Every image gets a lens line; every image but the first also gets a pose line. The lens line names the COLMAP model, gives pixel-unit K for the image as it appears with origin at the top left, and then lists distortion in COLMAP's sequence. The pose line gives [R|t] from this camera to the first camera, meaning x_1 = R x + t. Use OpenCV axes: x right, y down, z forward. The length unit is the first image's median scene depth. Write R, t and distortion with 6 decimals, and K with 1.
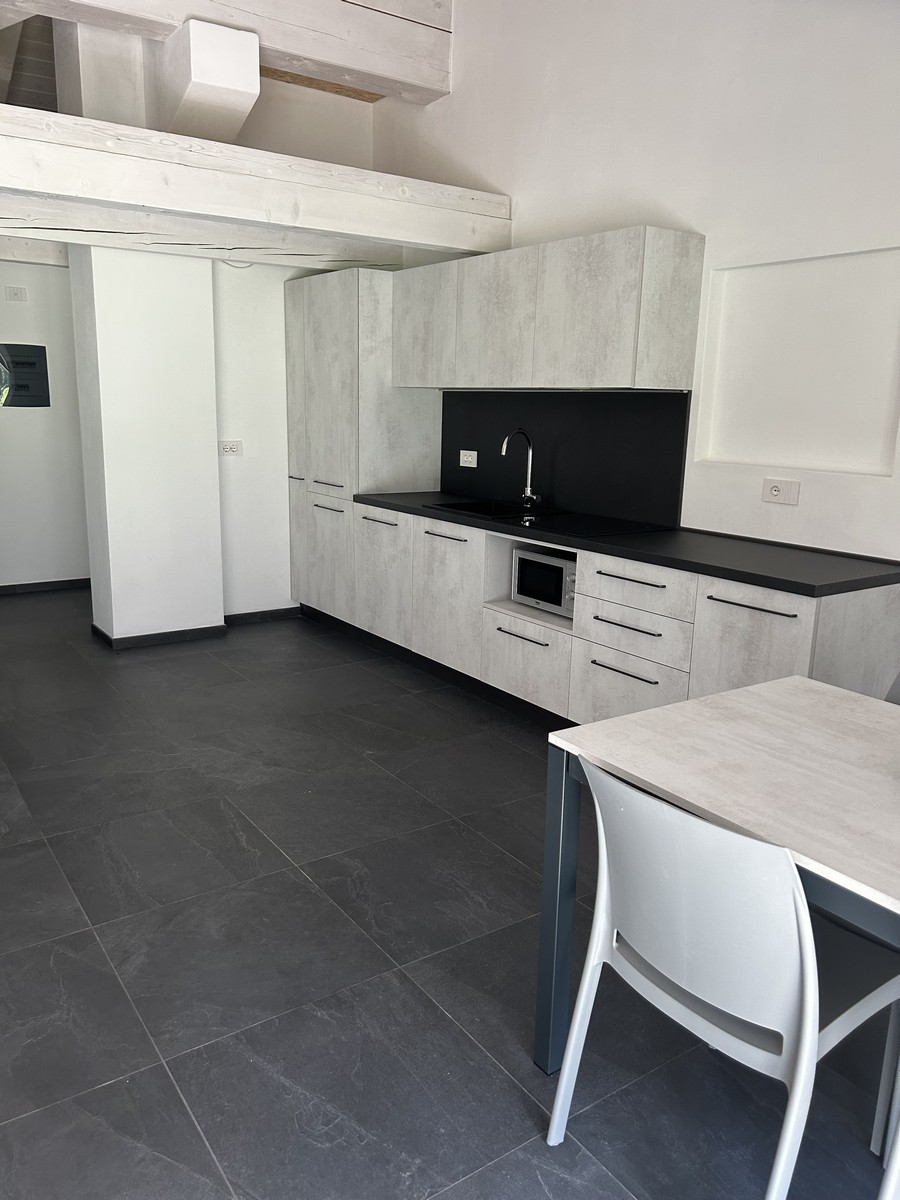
lens RADIAL K [[906.4, 0, 449.0], [0, 906.4, 600.4], [0, 0, 1]] dist [0.002379, 0.000477]
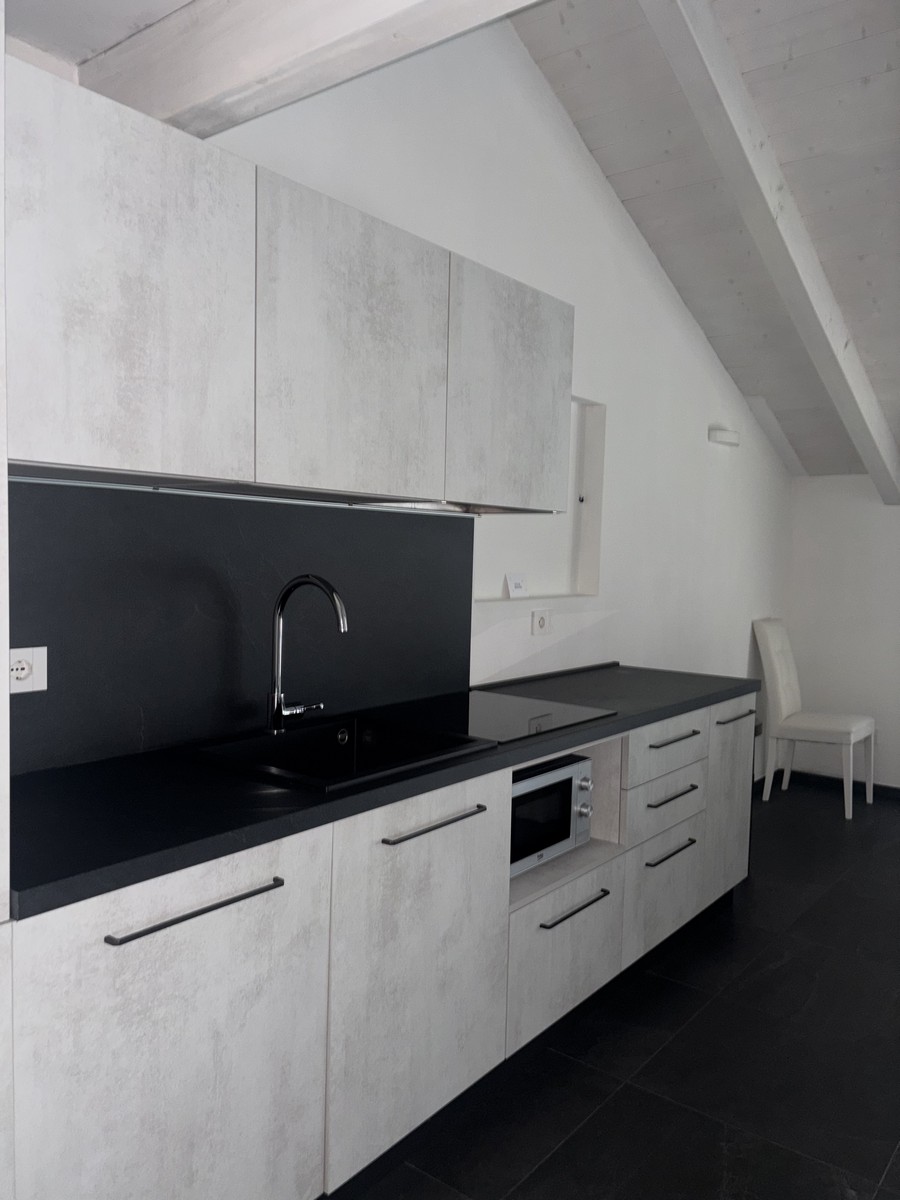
lens RADIAL K [[918.9, 0, 450.7], [0, 918.9, 602.4], [0, 0, 1]] dist [0.053121, -0.003136]
pose [[-0.285435, -0.089553, 0.954205, -0.420543], [0.170394, 0.975021, 0.142477, -0.236720], [-0.943129, 0.203259, -0.263046, 1.077780]]
